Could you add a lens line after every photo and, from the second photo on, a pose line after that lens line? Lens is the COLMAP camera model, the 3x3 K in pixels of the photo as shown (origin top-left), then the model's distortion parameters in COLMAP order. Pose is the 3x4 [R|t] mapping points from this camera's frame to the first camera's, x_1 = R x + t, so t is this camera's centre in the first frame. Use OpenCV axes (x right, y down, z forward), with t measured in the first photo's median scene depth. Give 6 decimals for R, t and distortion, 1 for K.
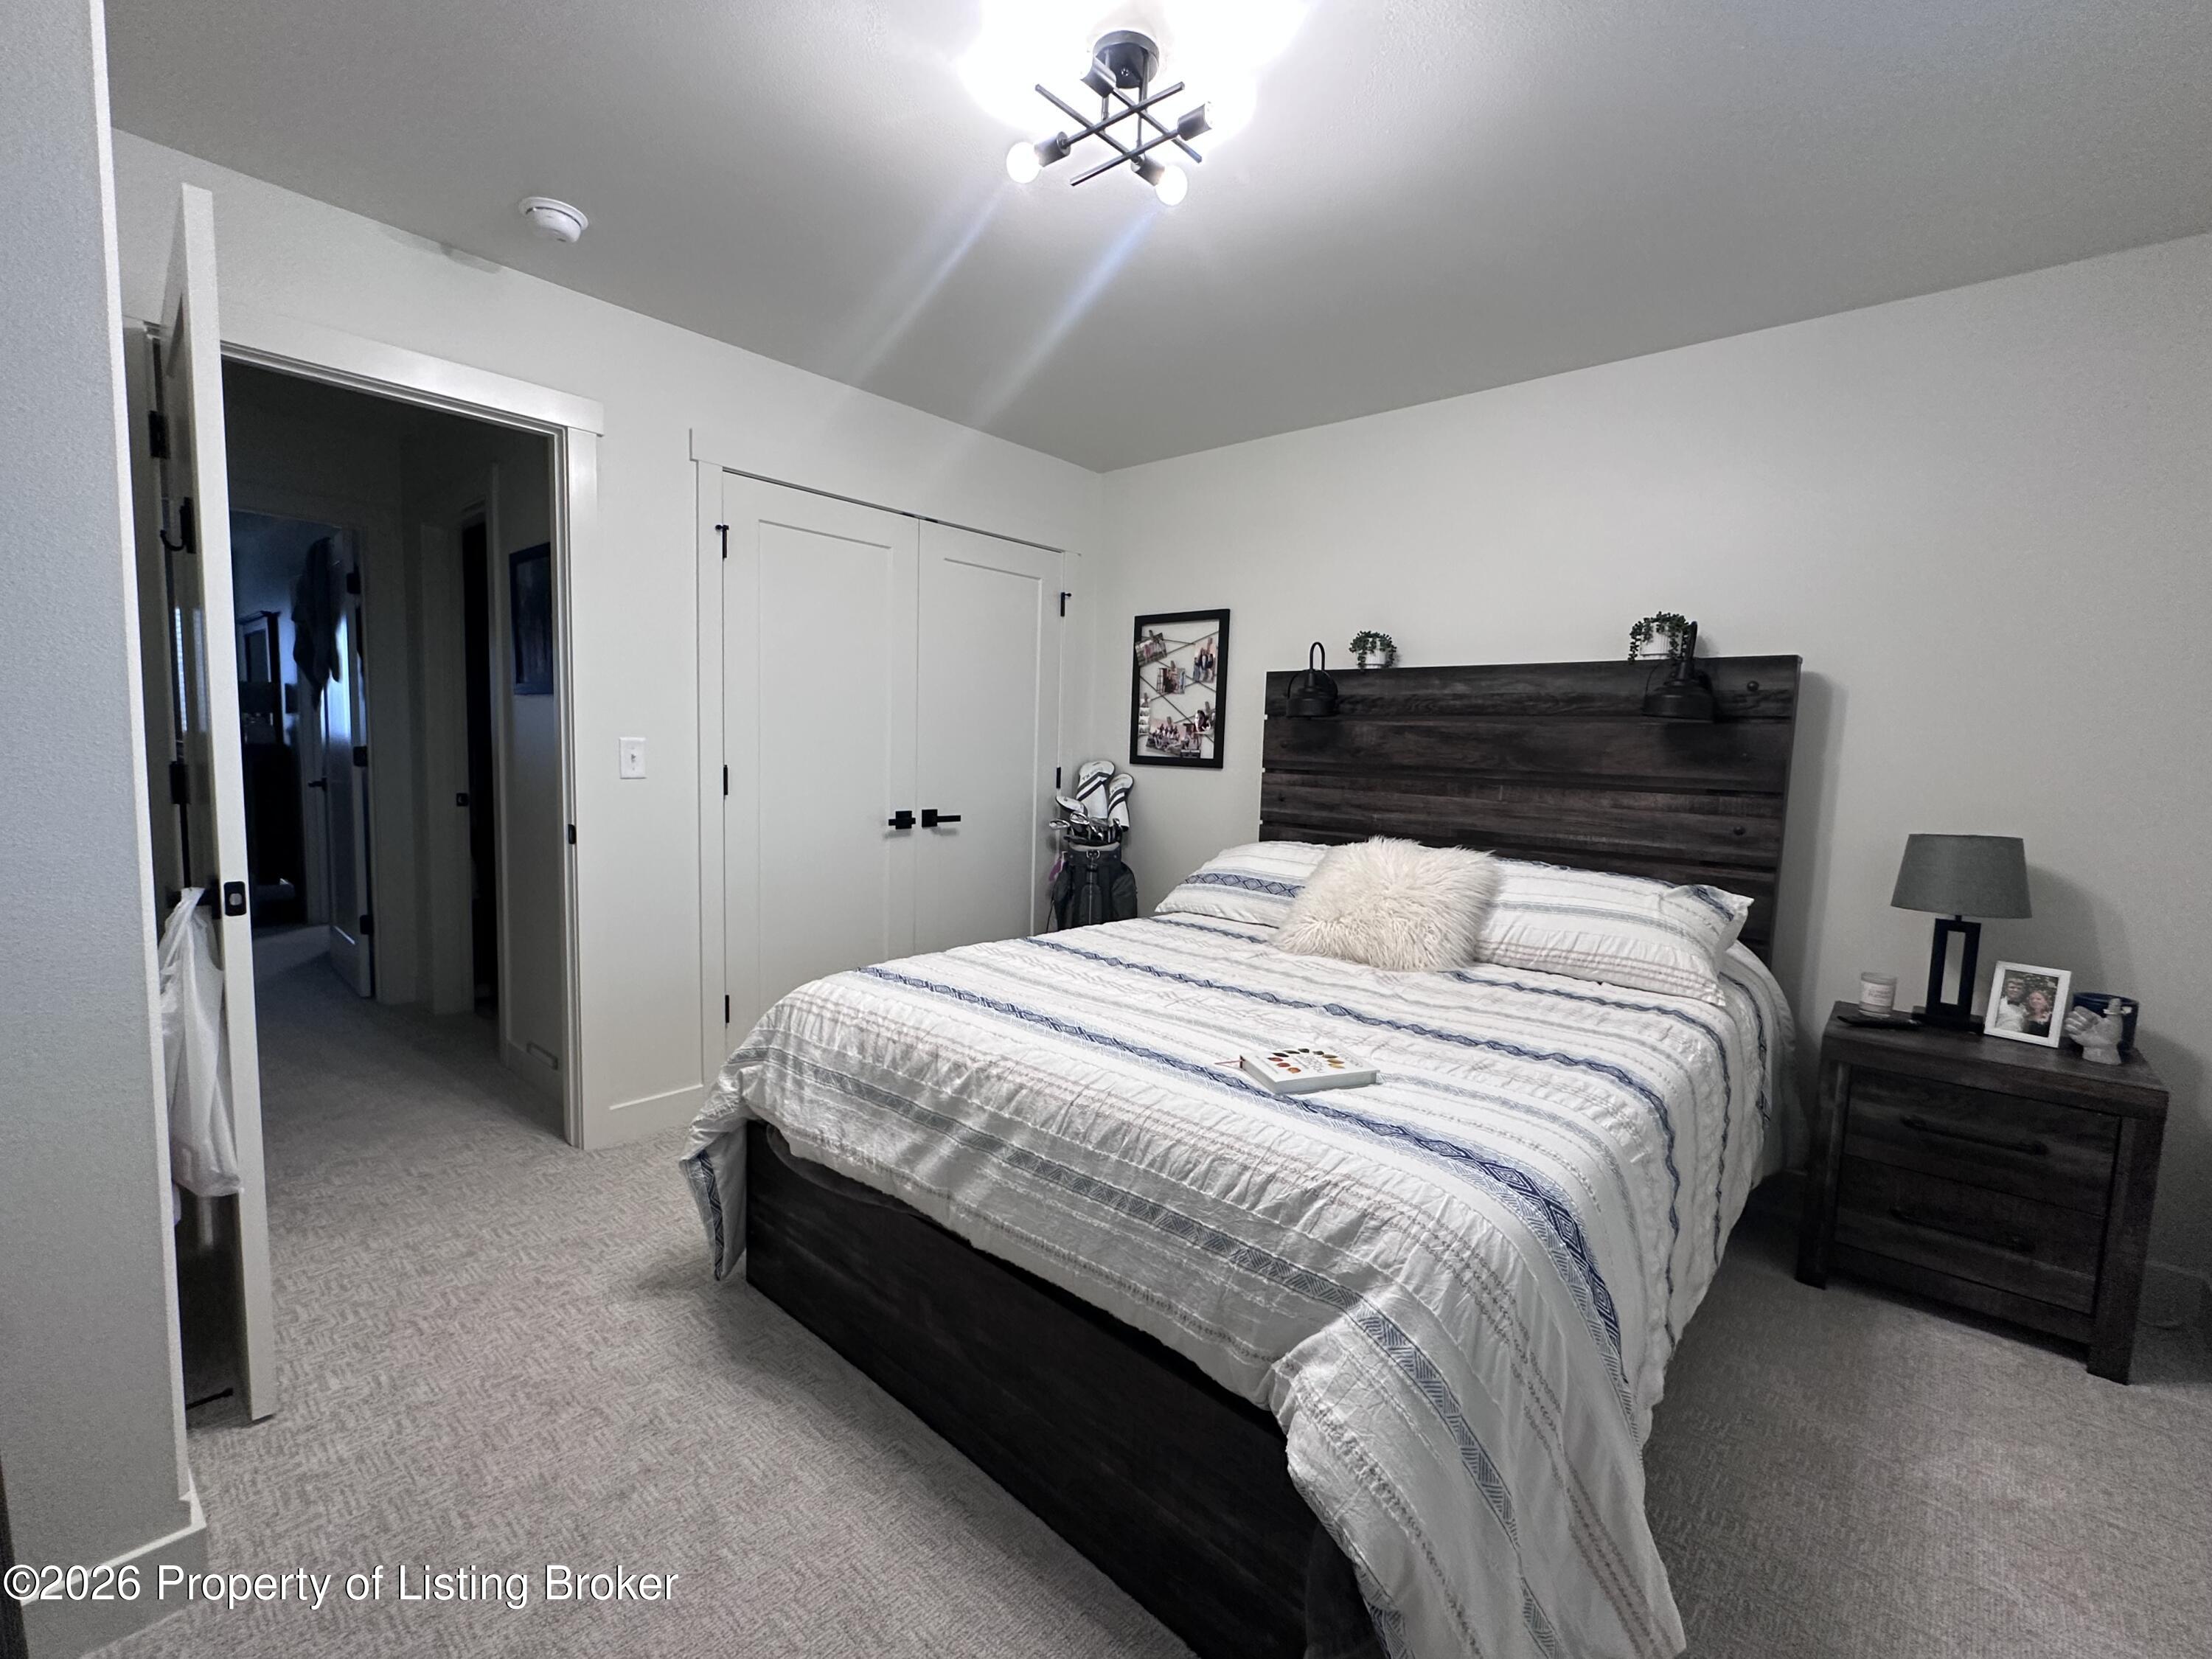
lens RADIAL K [[959.4, 0, 1106.0], [0, 959.4, 829.5], [0, 0, 1]] dist [-0.001337, -0.000258]
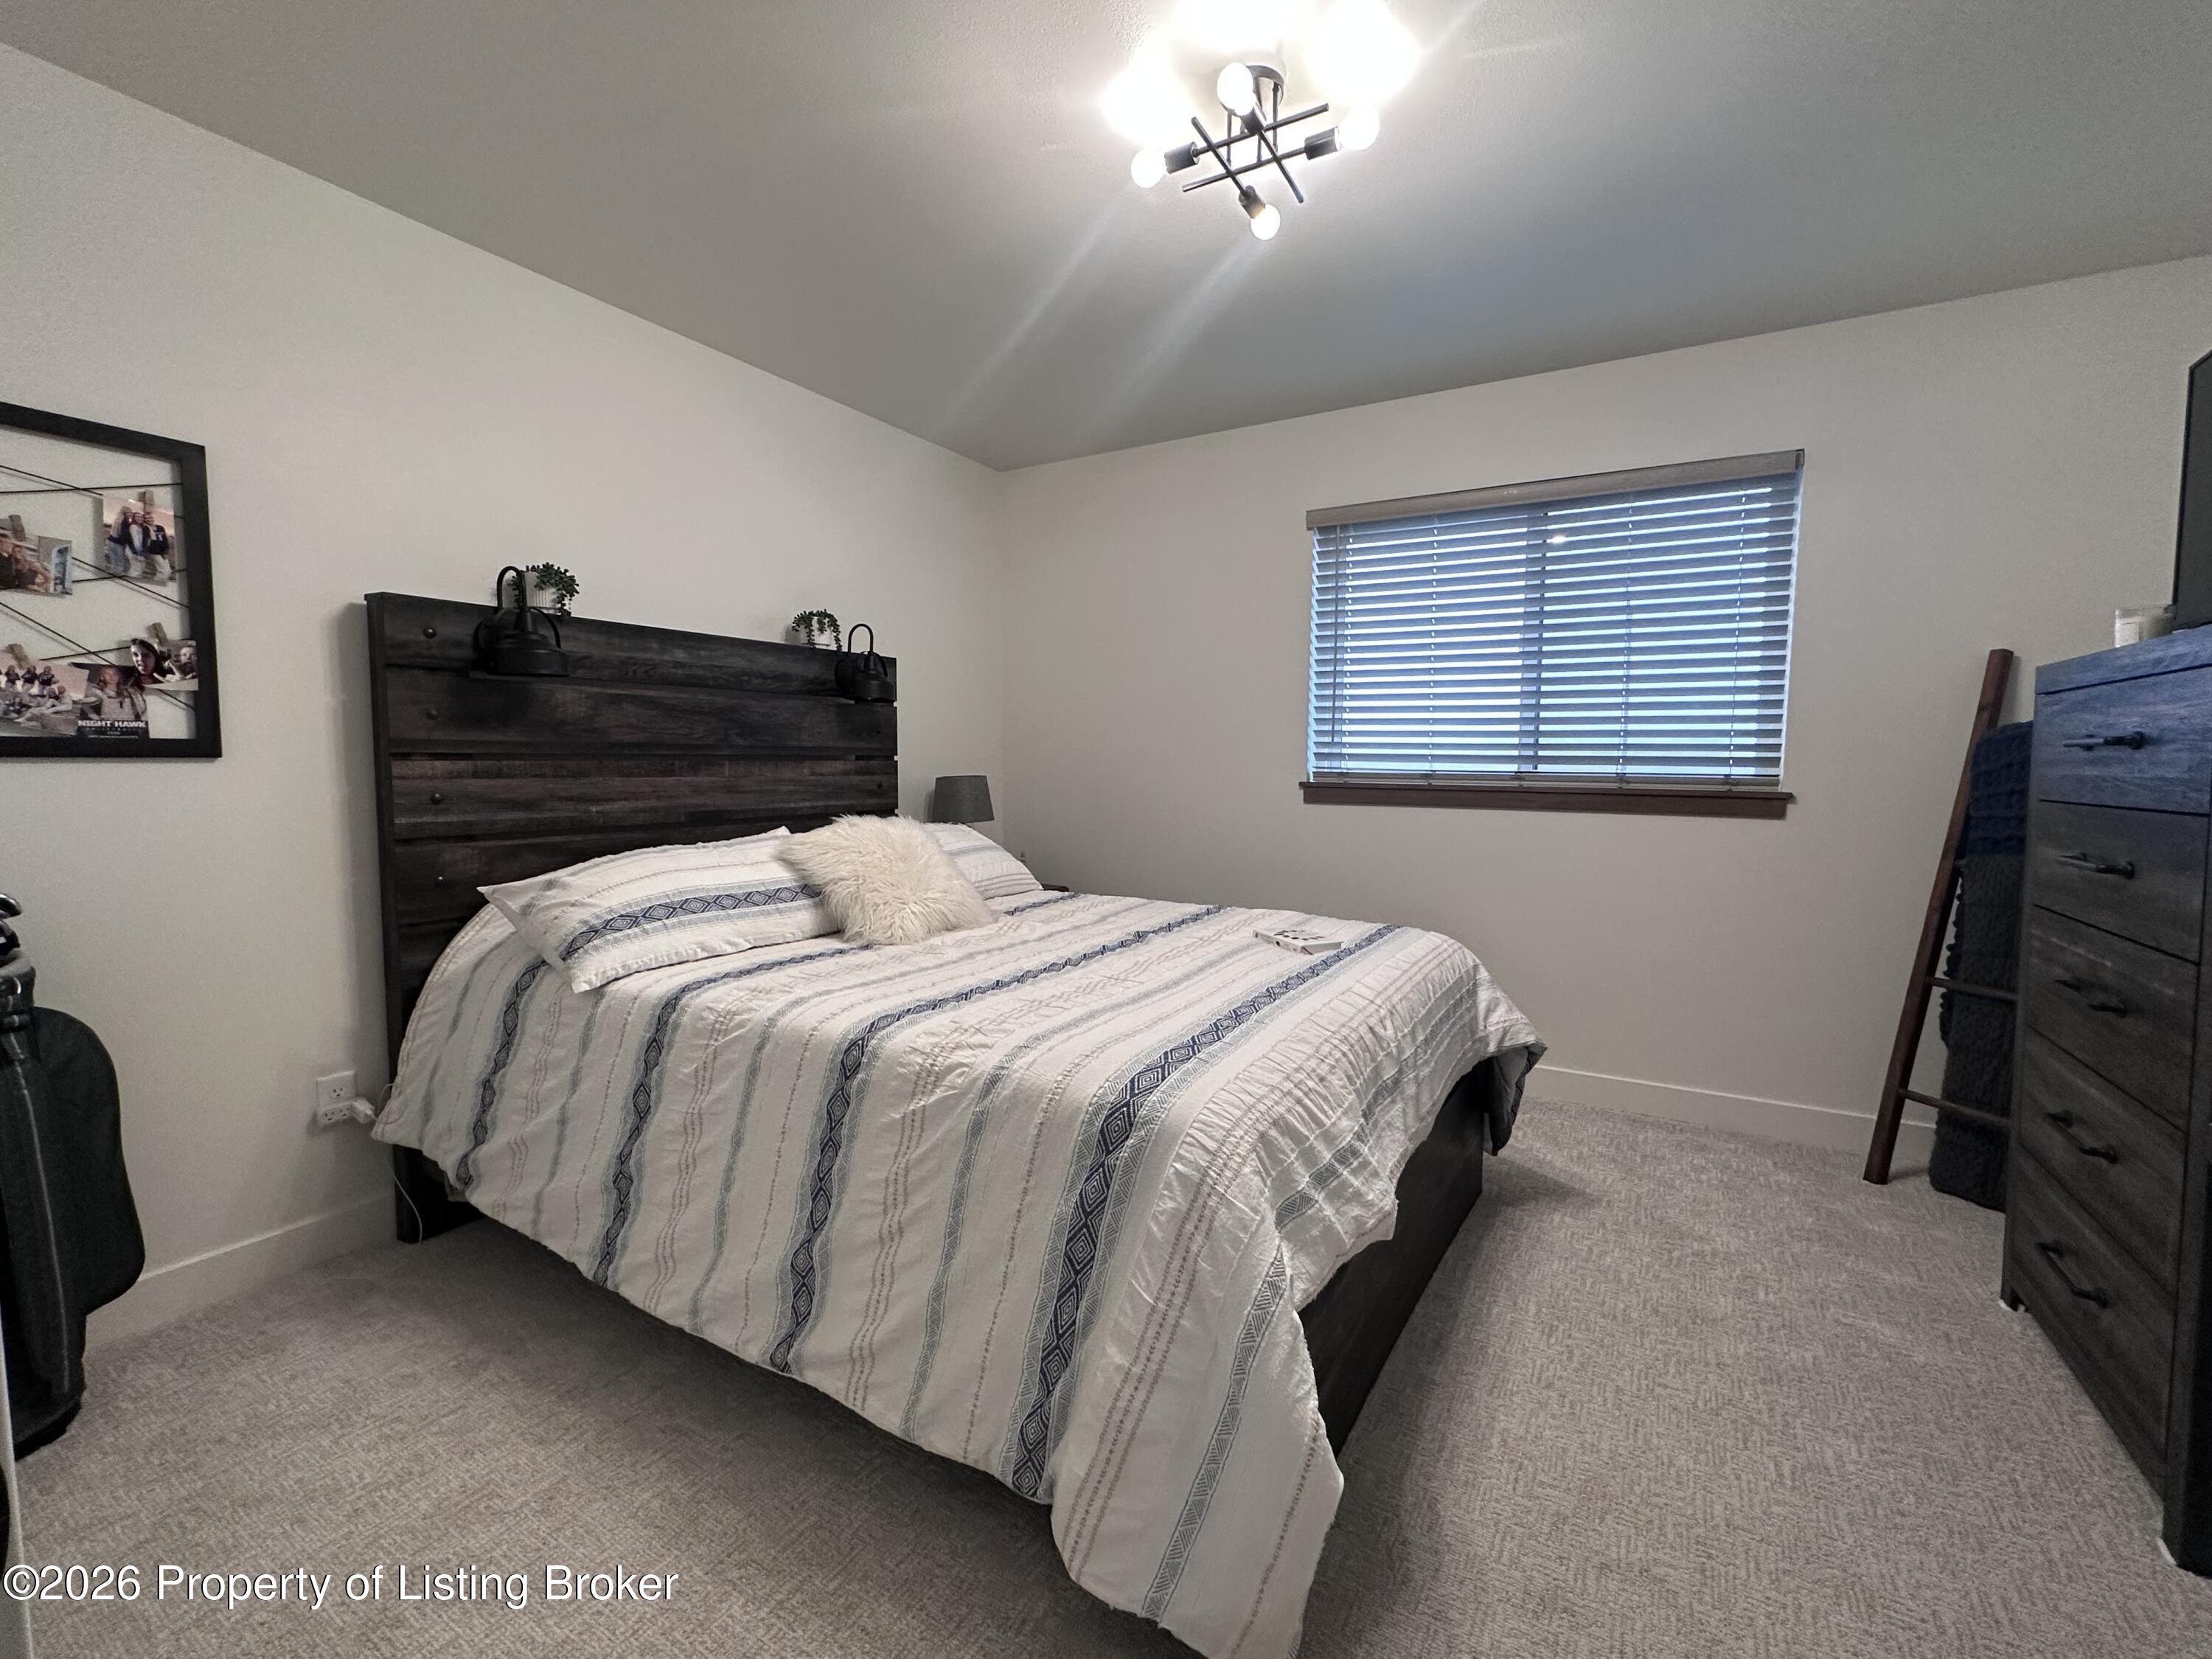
lens RADIAL K [[959.4, 0, 1106.0], [0, 959.4, 829.5], [0, 0, 1]] dist [-0.001337, -0.000258]
pose [[-0.180441, -0.124890, 0.975625, -0.572494], [0.054762, 0.989092, 0.136742, -0.083363], [-0.982060, 0.078101, -0.171633, 0.743021]]
